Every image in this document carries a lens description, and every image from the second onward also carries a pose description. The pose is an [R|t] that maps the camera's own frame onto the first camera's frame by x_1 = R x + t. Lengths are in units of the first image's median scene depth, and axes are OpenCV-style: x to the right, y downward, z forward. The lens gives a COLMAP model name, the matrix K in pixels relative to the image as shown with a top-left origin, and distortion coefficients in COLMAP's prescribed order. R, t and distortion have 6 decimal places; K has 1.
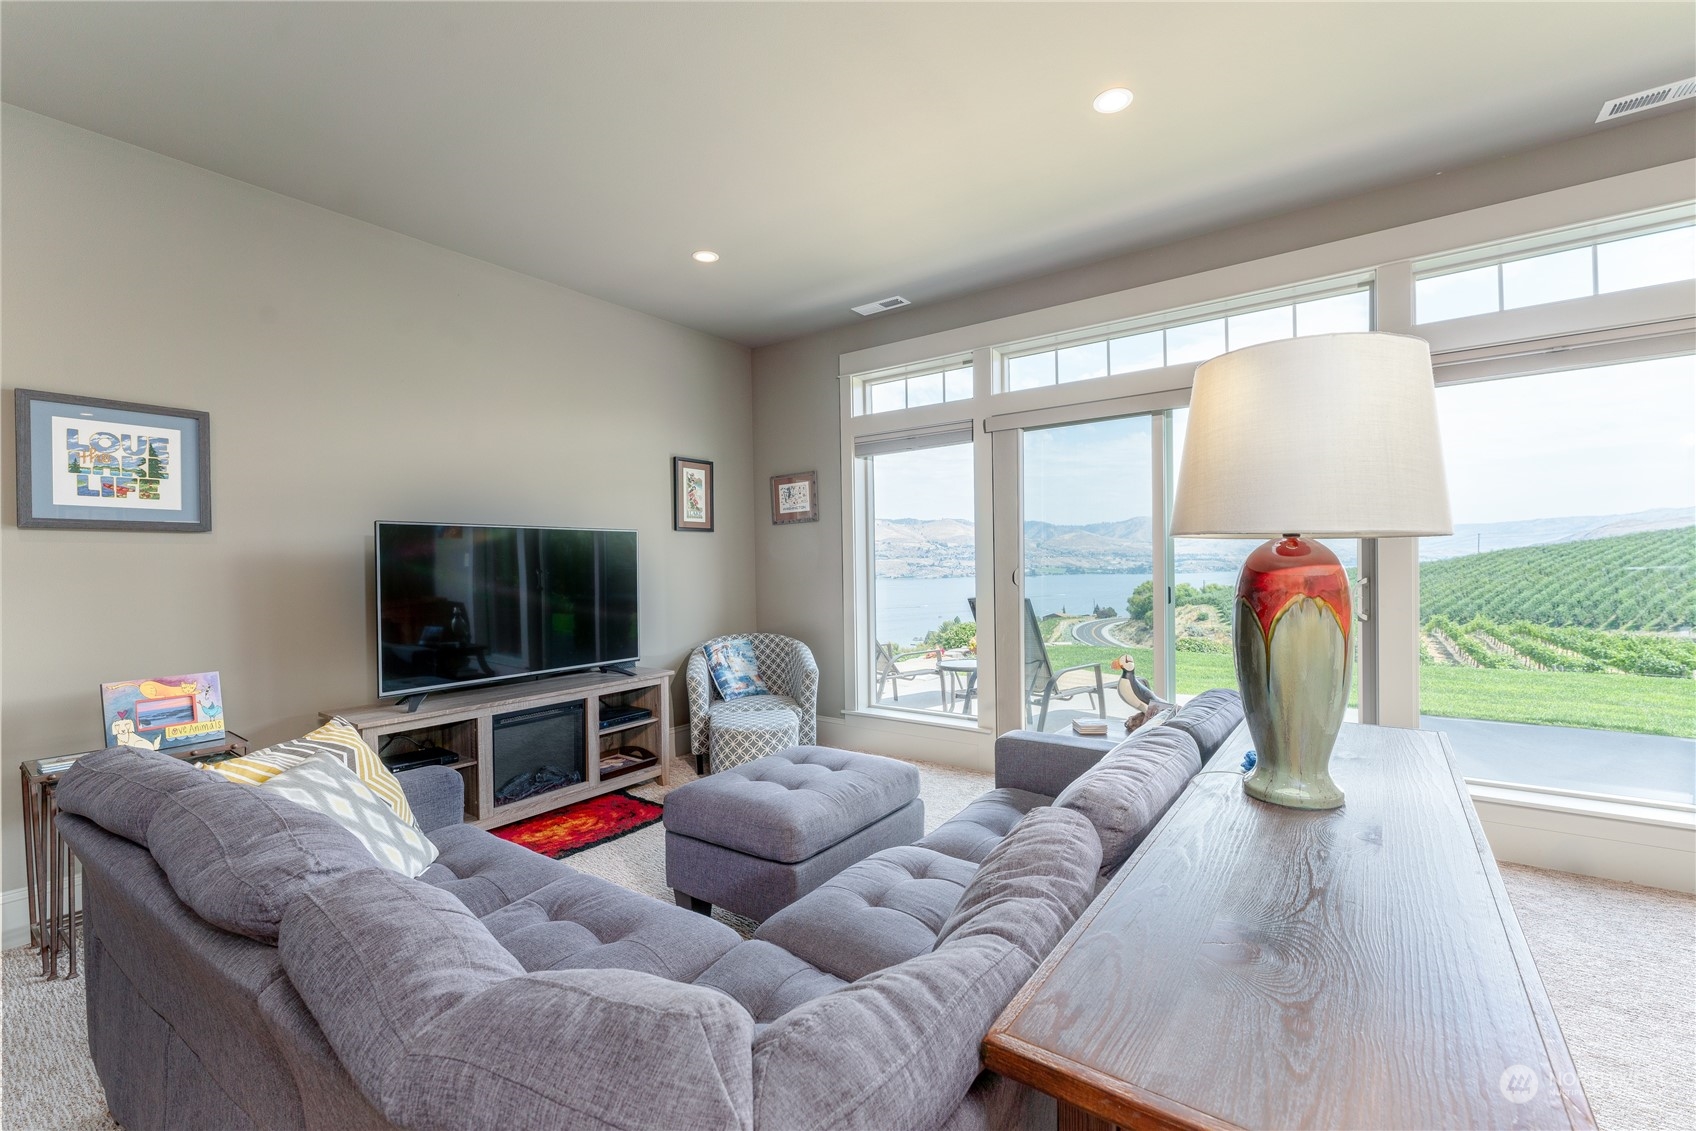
lens RADIAL K [[704.7, 0, 857.0], [0, 704.7, 561.7], [0, 0, 1]] dist [0.001224, 0.000375]
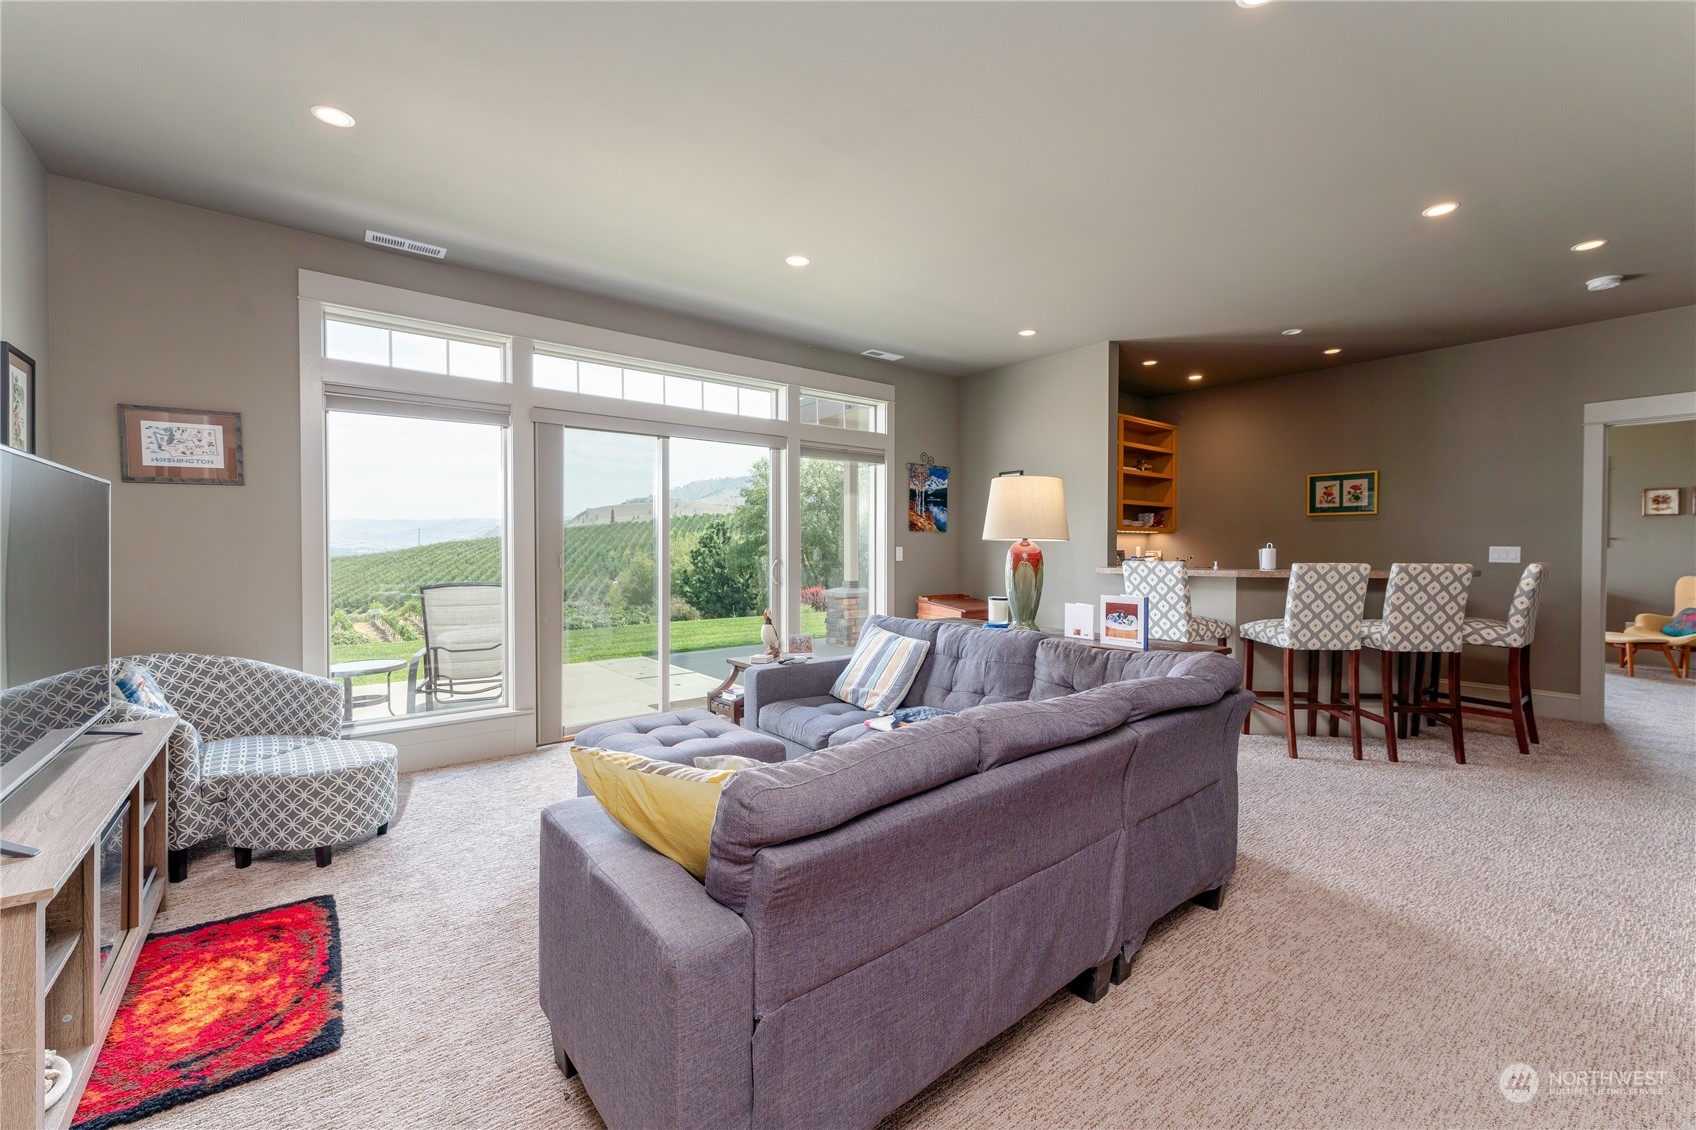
lens RADIAL K [[704.7, 0, 857.0], [0, 704.7, 561.2], [0, 0, 1]] dist [0.001224, 0.000375]
pose [[0.253547, -0.004155, 0.967314, -0.438779], [-0.006860, 0.999958, 0.006093, 0.007540], [-0.967299, -0.008181, 0.253508, 0.172972]]
